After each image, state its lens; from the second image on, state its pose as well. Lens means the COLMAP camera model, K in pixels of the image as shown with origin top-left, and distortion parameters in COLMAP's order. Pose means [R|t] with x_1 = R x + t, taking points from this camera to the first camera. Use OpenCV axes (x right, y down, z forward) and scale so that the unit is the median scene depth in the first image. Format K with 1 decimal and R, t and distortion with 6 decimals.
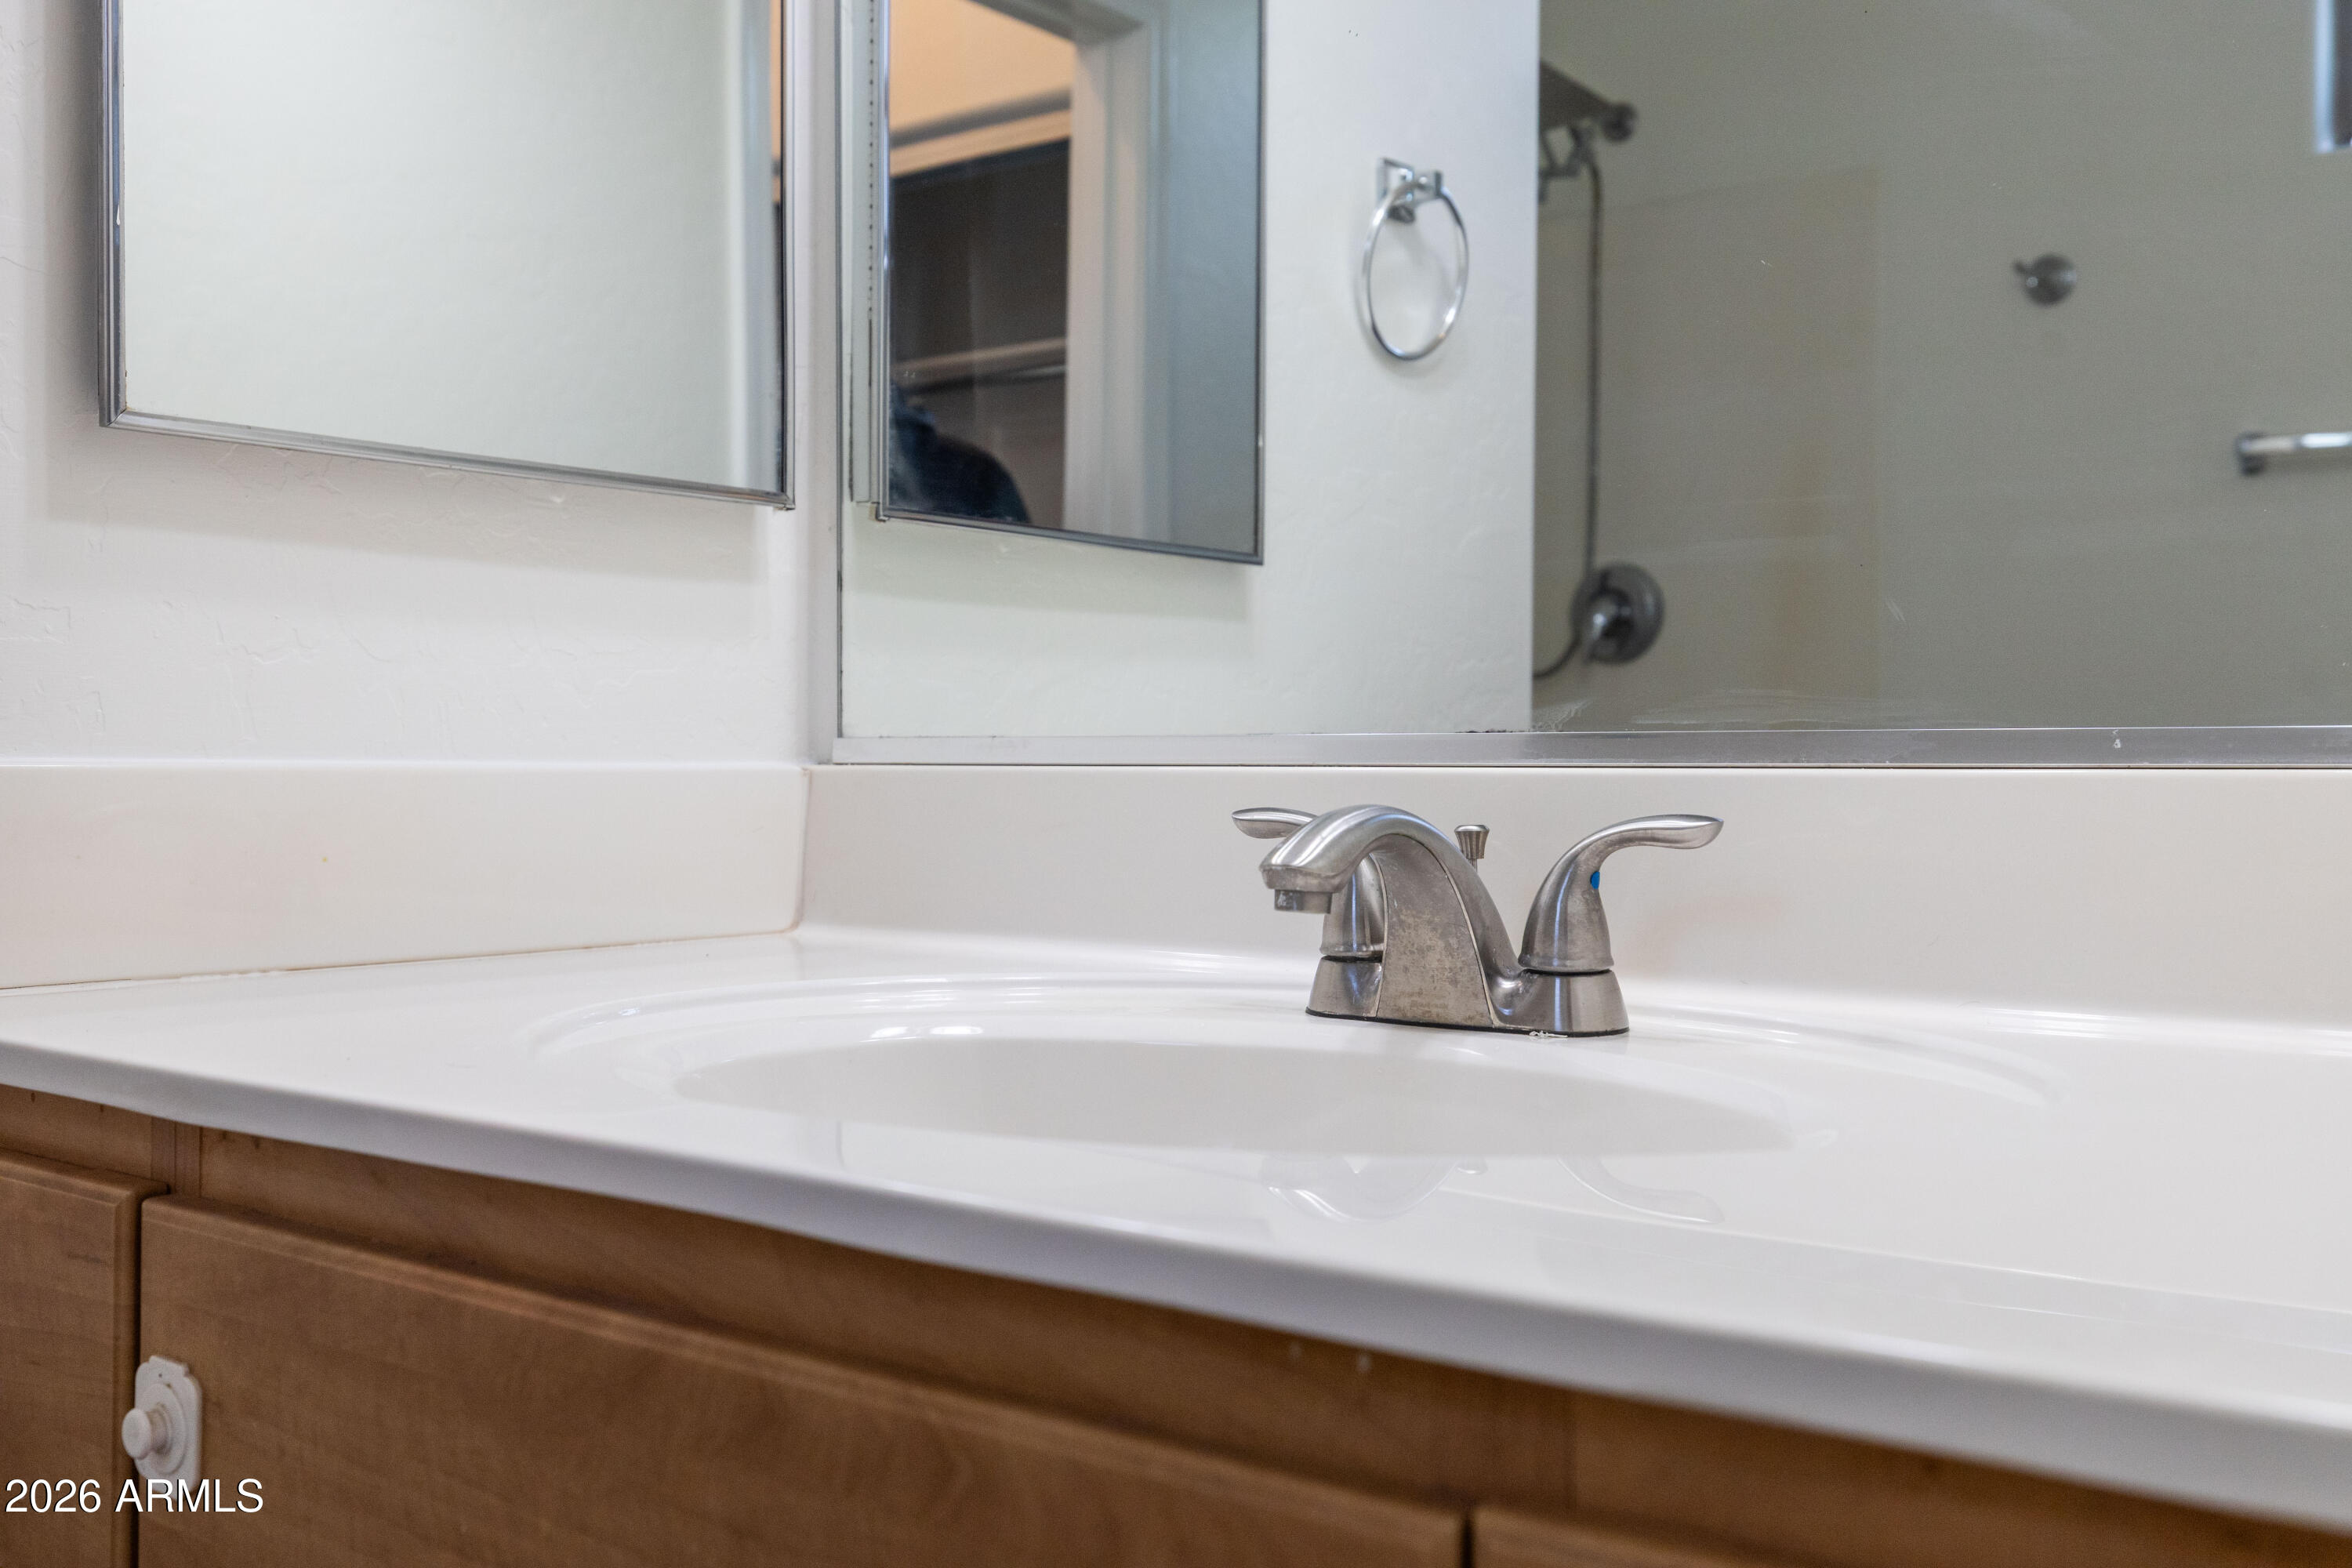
lens RADIAL K [[2223.5, 0, 1182.7], [0, 2223.5, 760.5], [0, 0, 1]] dist [0.024906, 0.000000]
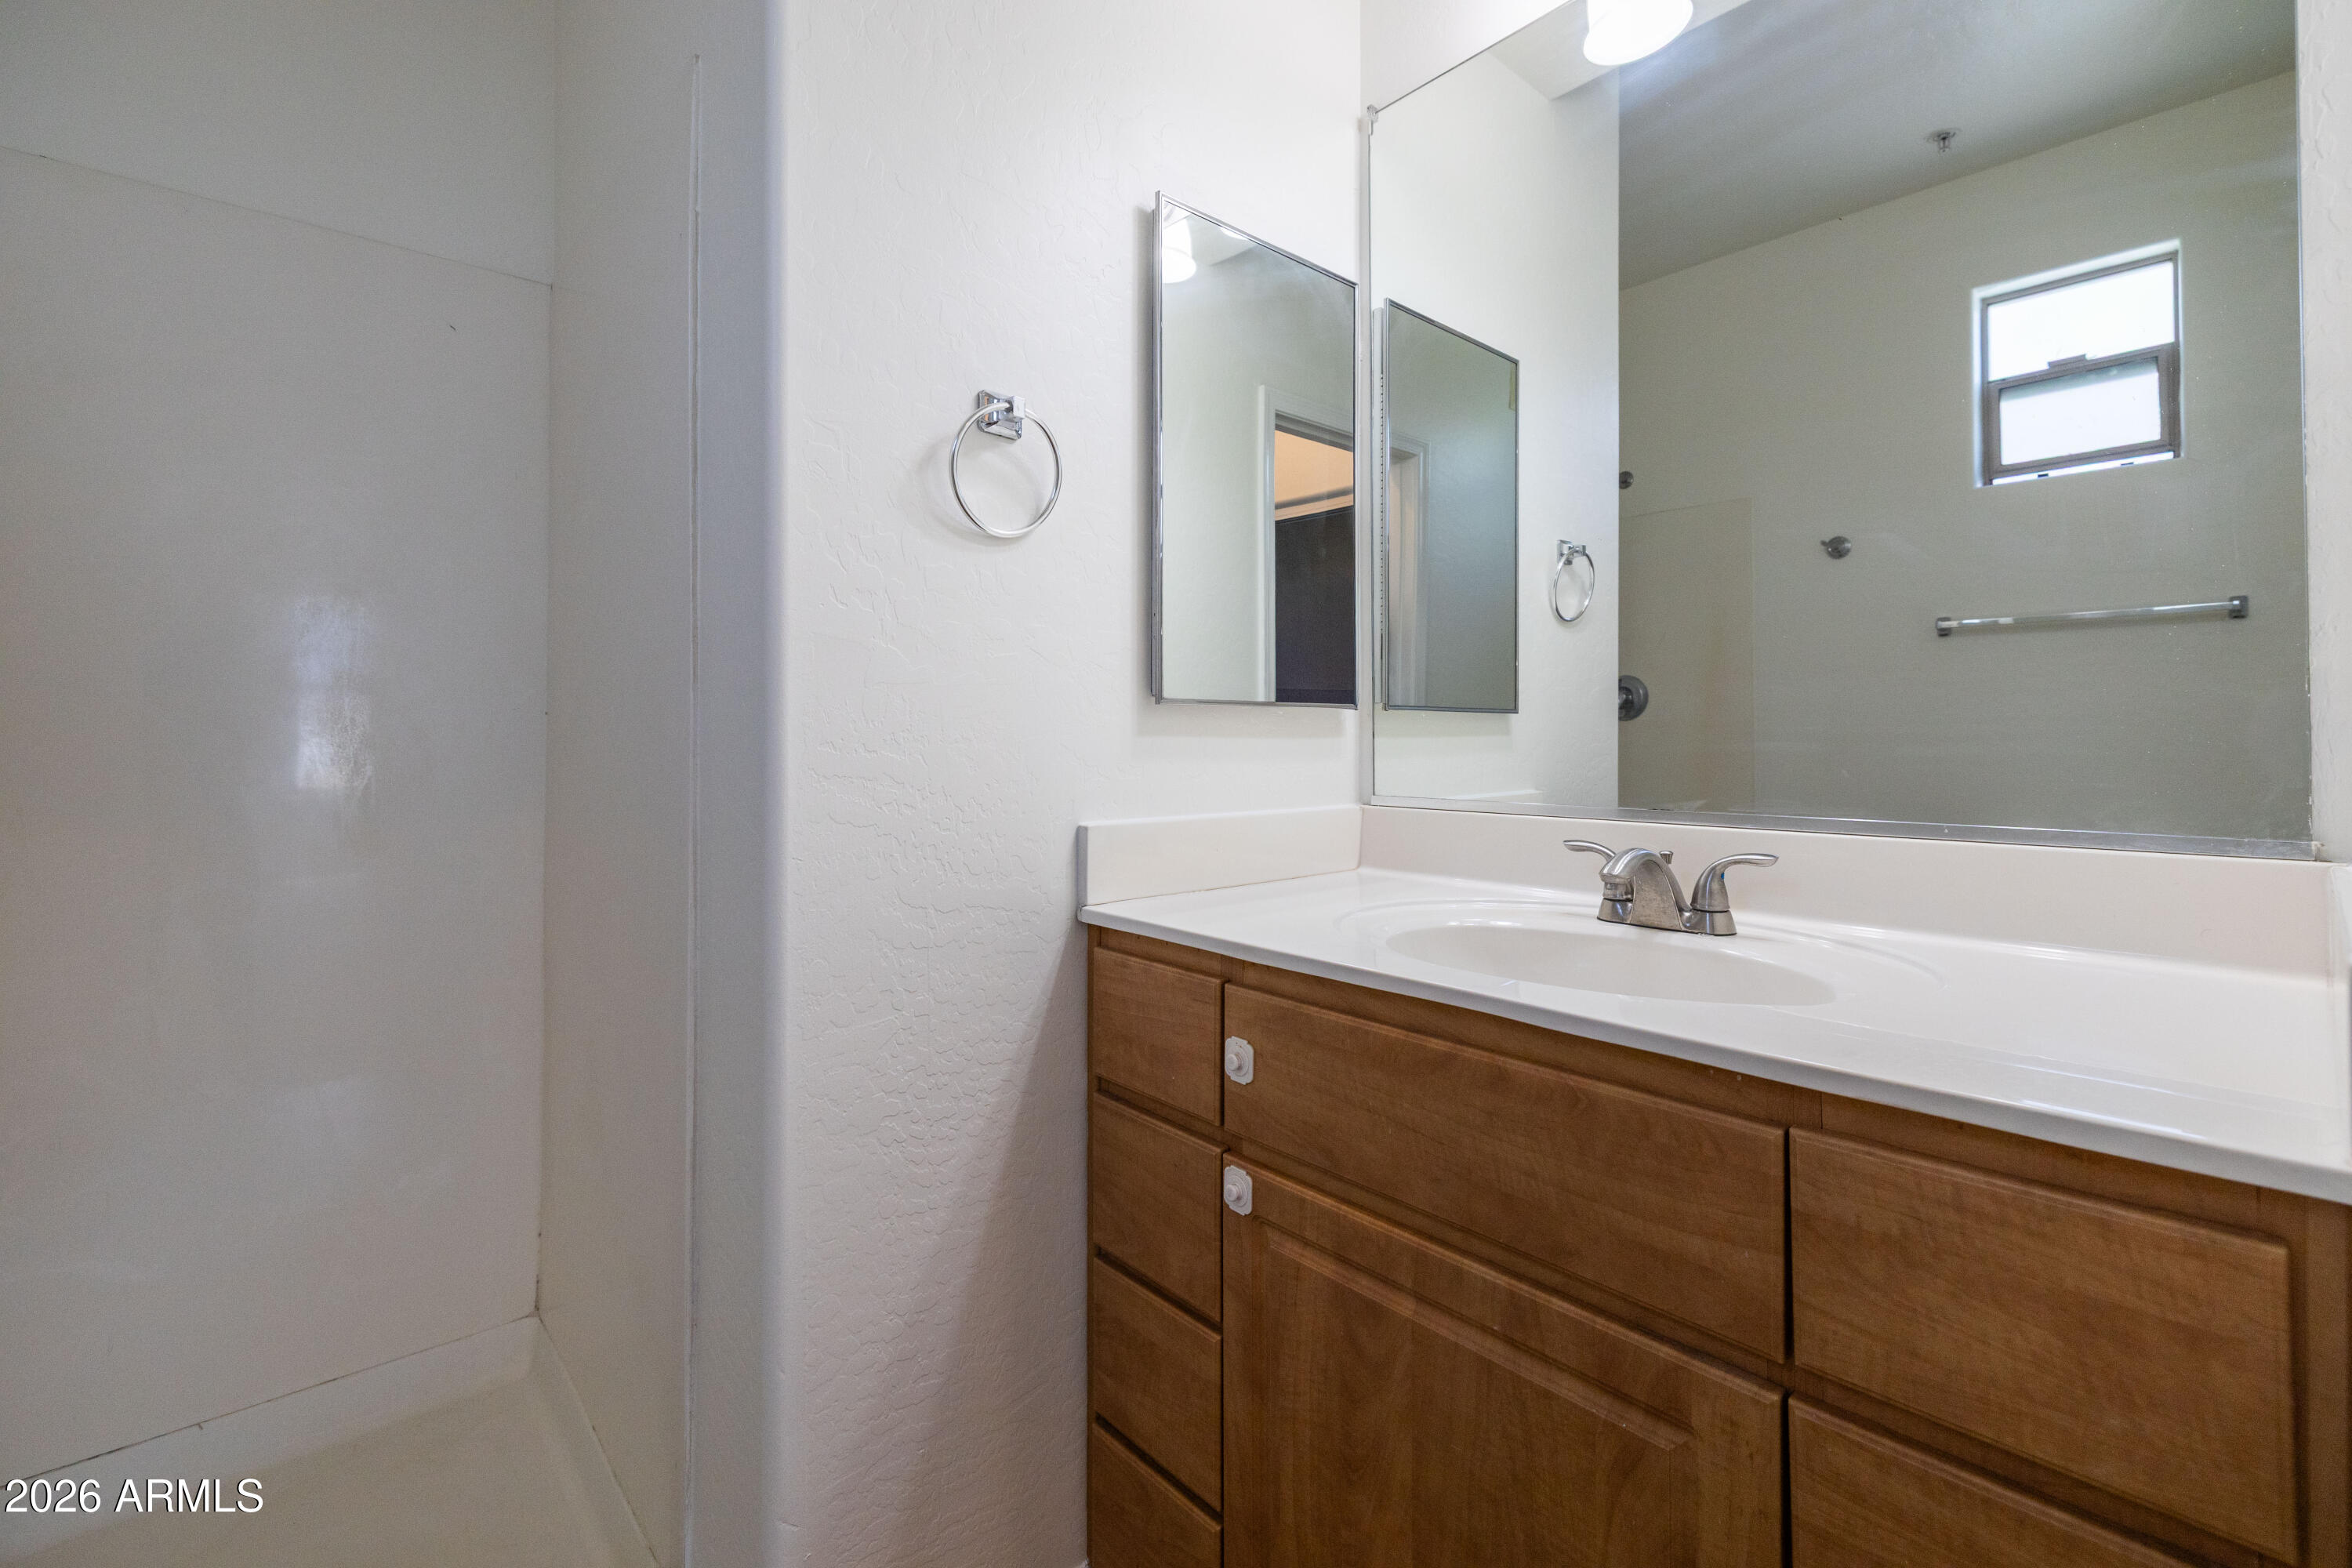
lens RADIAL K [[1009.2, 0, 1186.0], [0, 1009.2, 725.1], [0, 0, 1]] dist [0.004626, -0.002269]
pose [[0.984148, -0.006935, -0.177216, -0.233946], [0.005248, 0.999936, -0.009987, -0.119903], [0.177274, 0.008899, 0.984121, -0.303843]]
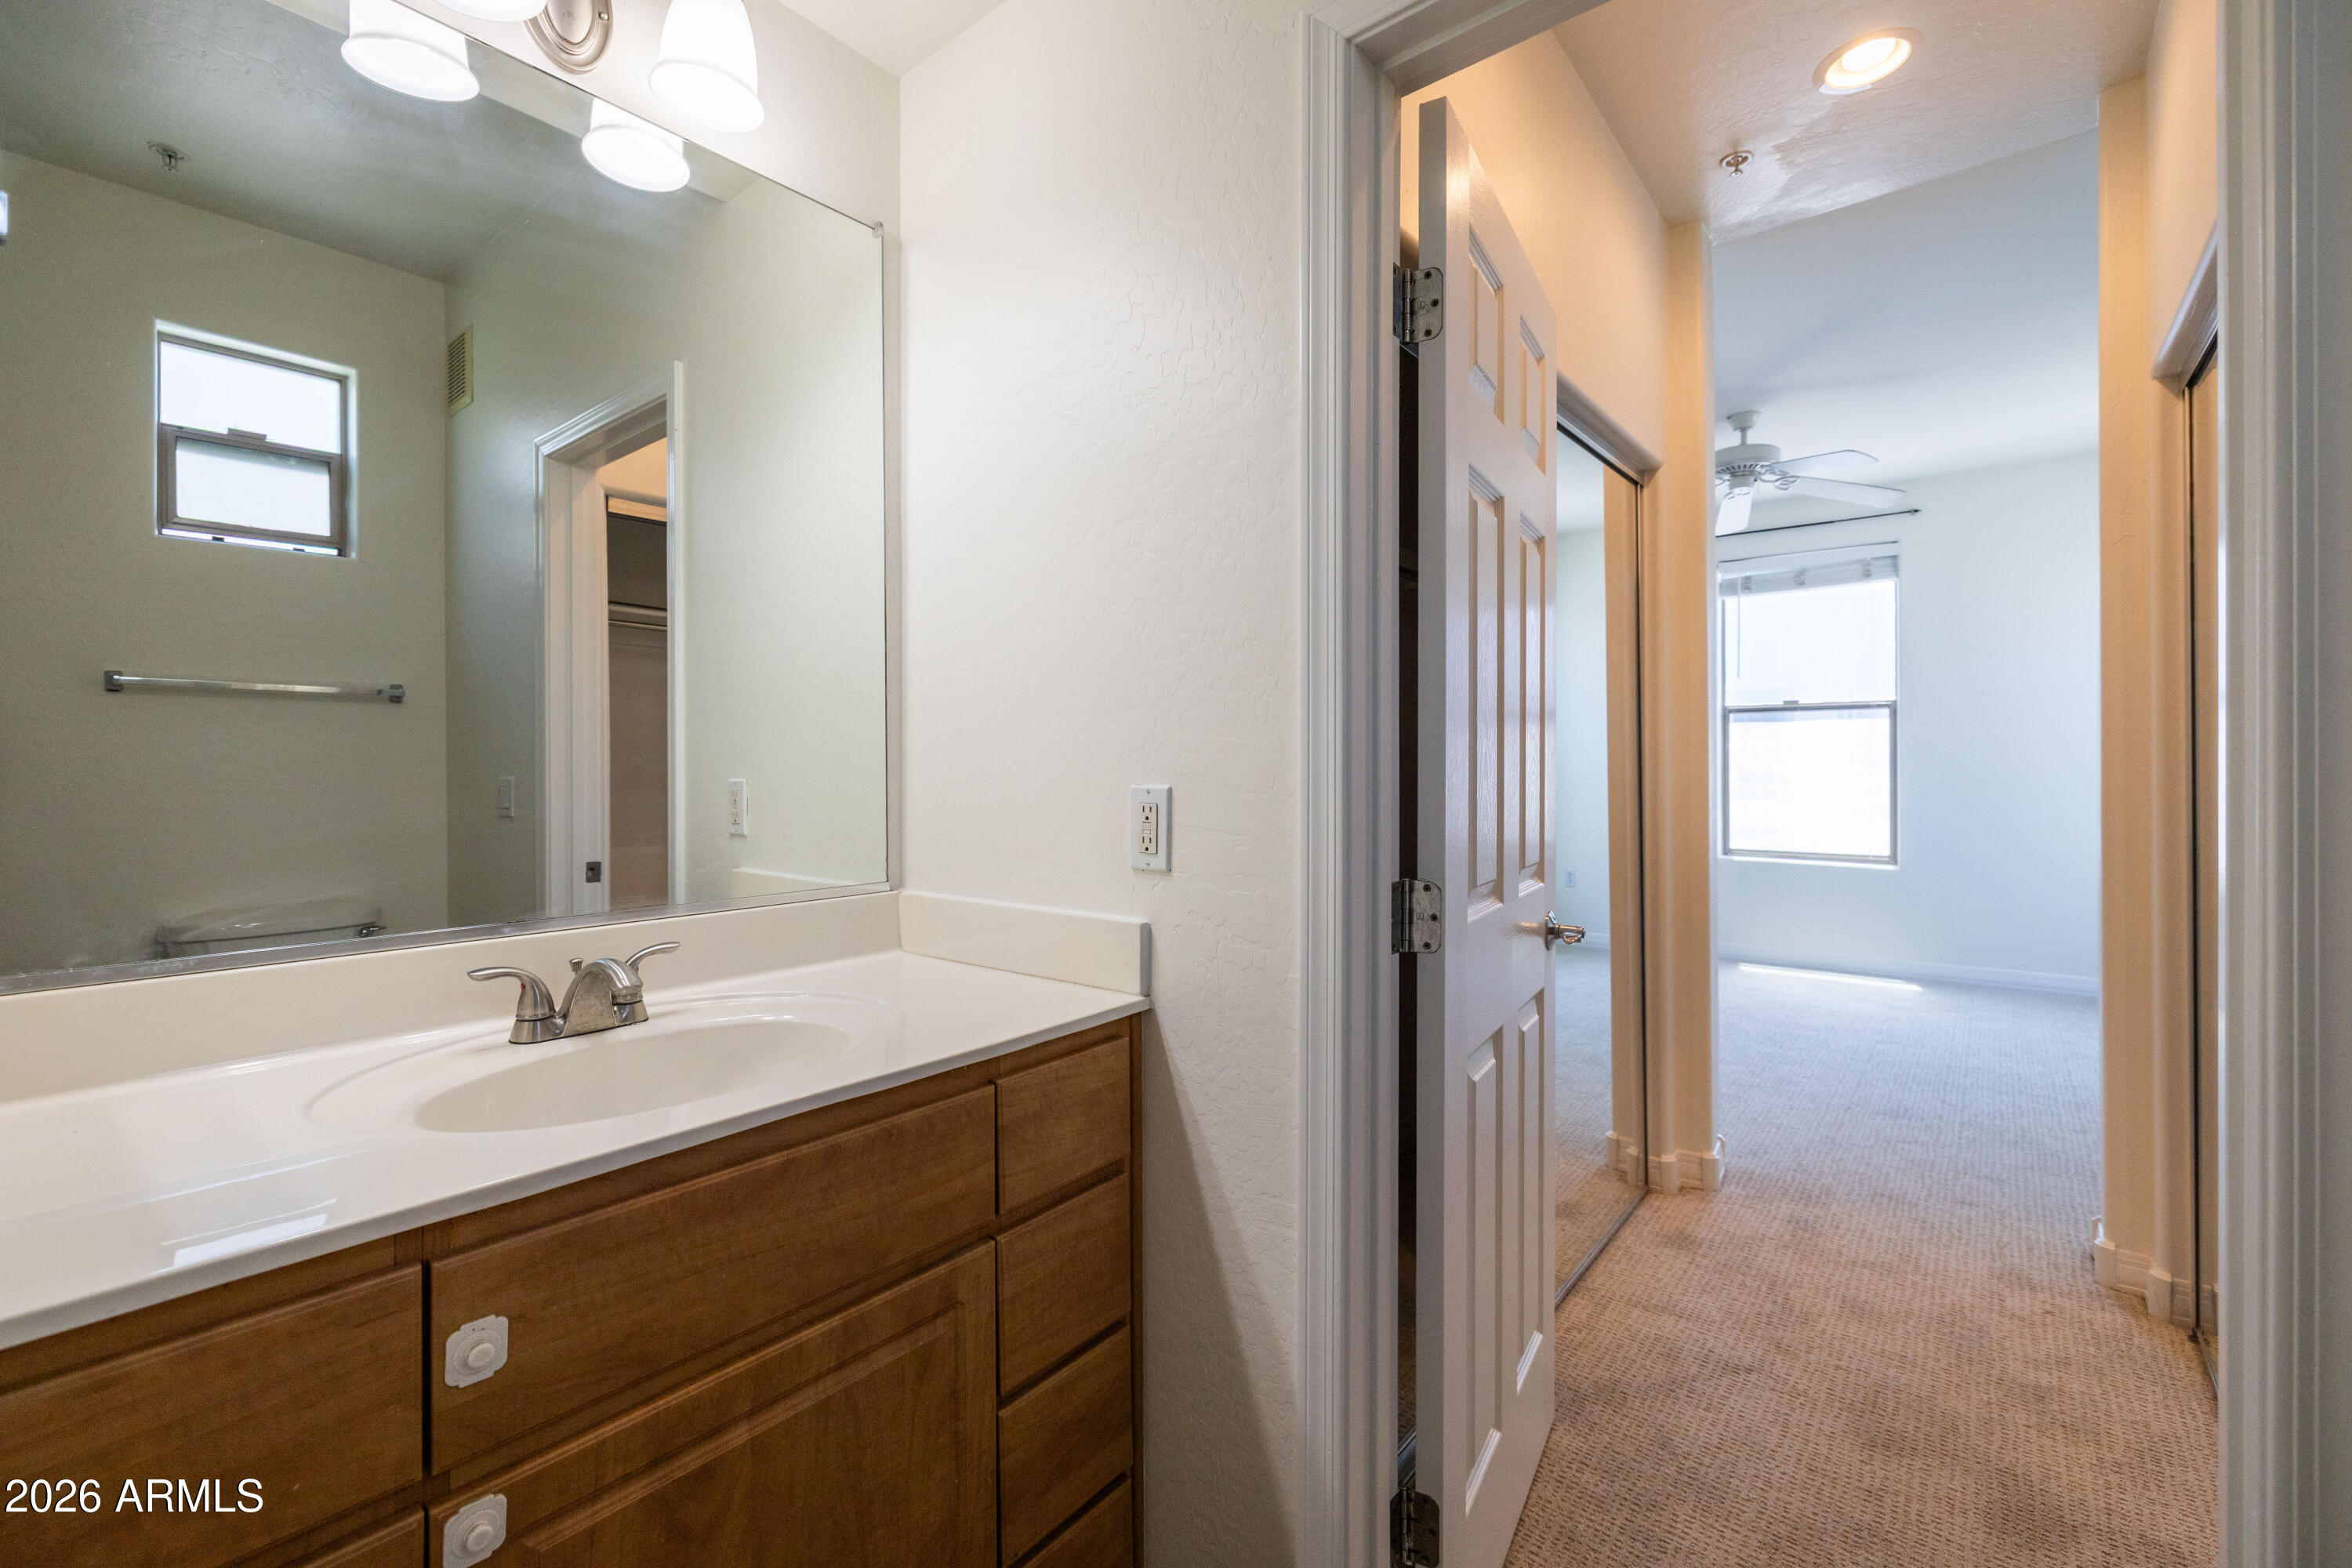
lens RADIAL K [[1009.2, 0, 1158.1], [0, 1009.2, 765.8], [0, 0, 1]] dist [0.004626, -0.002269]
pose [[0.035352, -0.006364, 0.999355, -1.183758], [0.000384, 0.999980, 0.006354, -0.233598], [-0.999375, 0.000159, 0.035354, 0.253229]]
